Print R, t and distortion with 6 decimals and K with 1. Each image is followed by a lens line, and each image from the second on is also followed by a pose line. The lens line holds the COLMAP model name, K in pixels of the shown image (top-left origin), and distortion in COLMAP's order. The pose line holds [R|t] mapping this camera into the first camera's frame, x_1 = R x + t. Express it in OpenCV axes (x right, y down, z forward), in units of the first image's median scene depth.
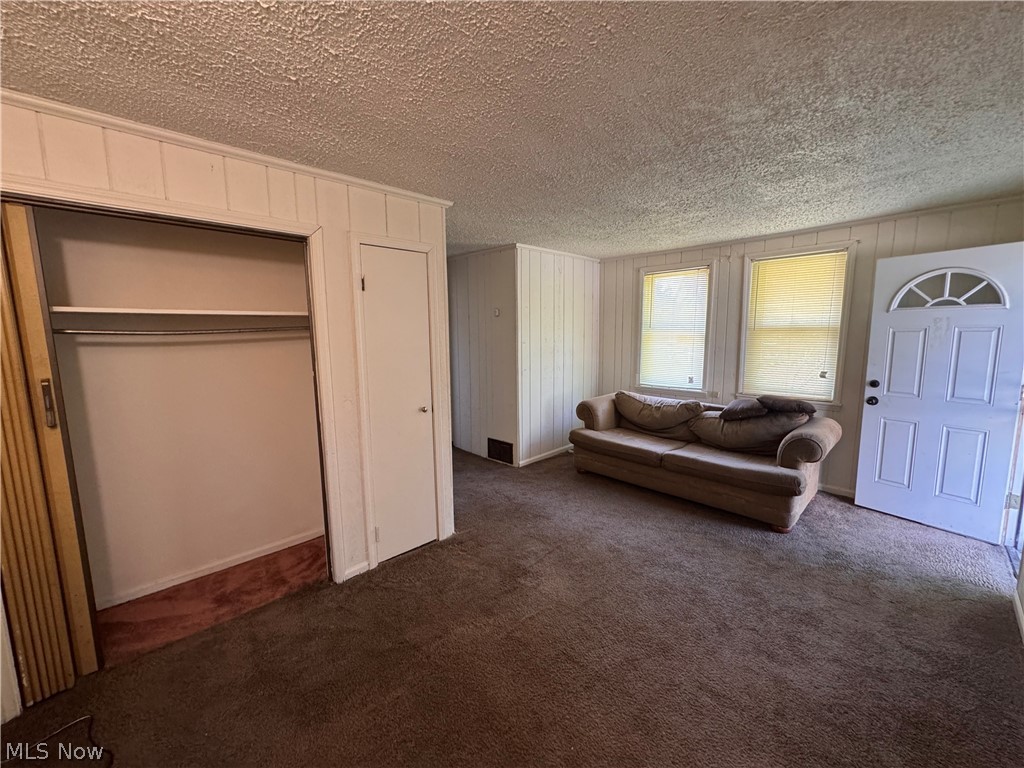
lens RADIAL K [[413.0, 0, 512.0], [0, 413.0, 384.0], [0, 0, 1]] dist [-0.001049, -0.000141]
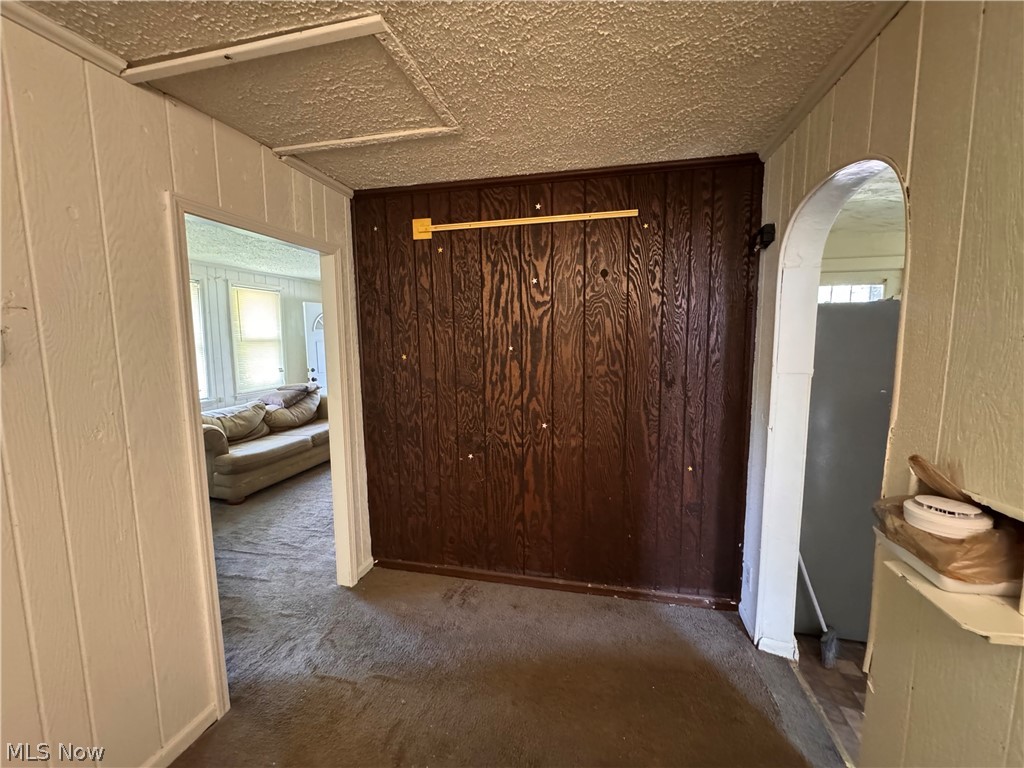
lens RADIAL K [[413.0, 0, 512.0], [0, 413.0, 384.0], [0, 0, 1]] dist [-0.001049, -0.000141]
pose [[-0.533937, -0.084252, 0.841316, -1.035722], [0.121415, 0.977071, 0.174902, -0.139145], [-0.836761, 0.195535, -0.511465, 1.096095]]
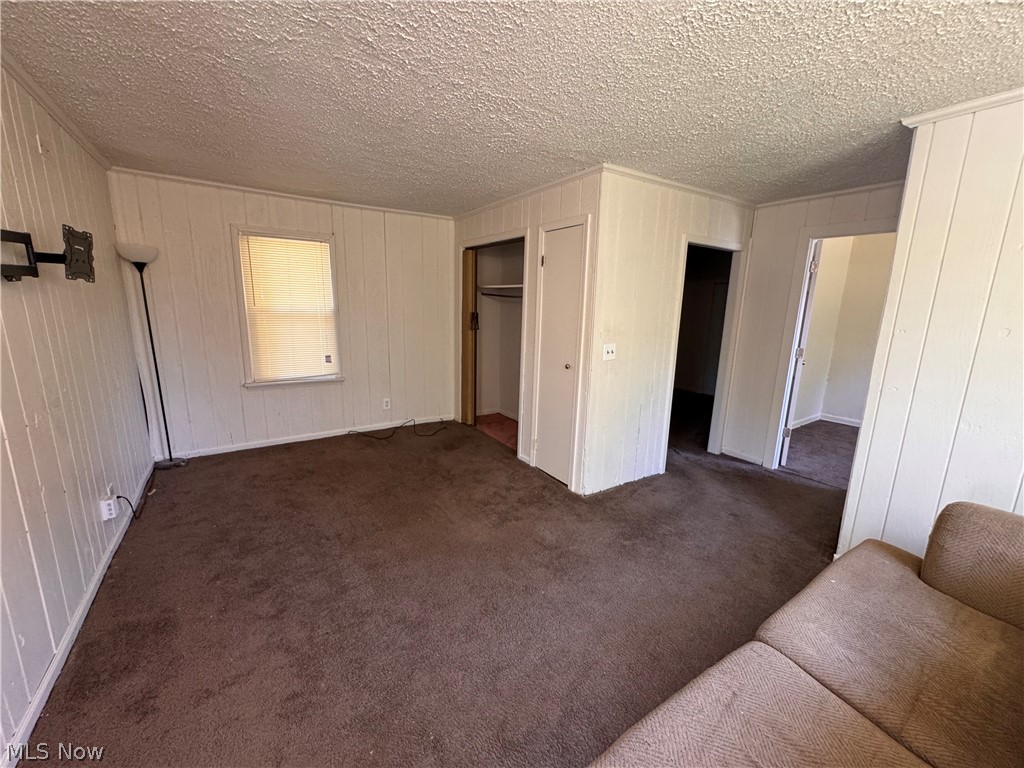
lens RADIAL K [[413.0, 0, 512.0], [0, 413.0, 384.0], [0, 0, 1]] dist [-0.001049, -0.000141]
pose [[-0.182706, 0.196384, -0.963354, 0.720286], [-0.150284, 0.962754, 0.224764, -0.098542], [0.971614, 0.185843, -0.146388, 0.798555]]
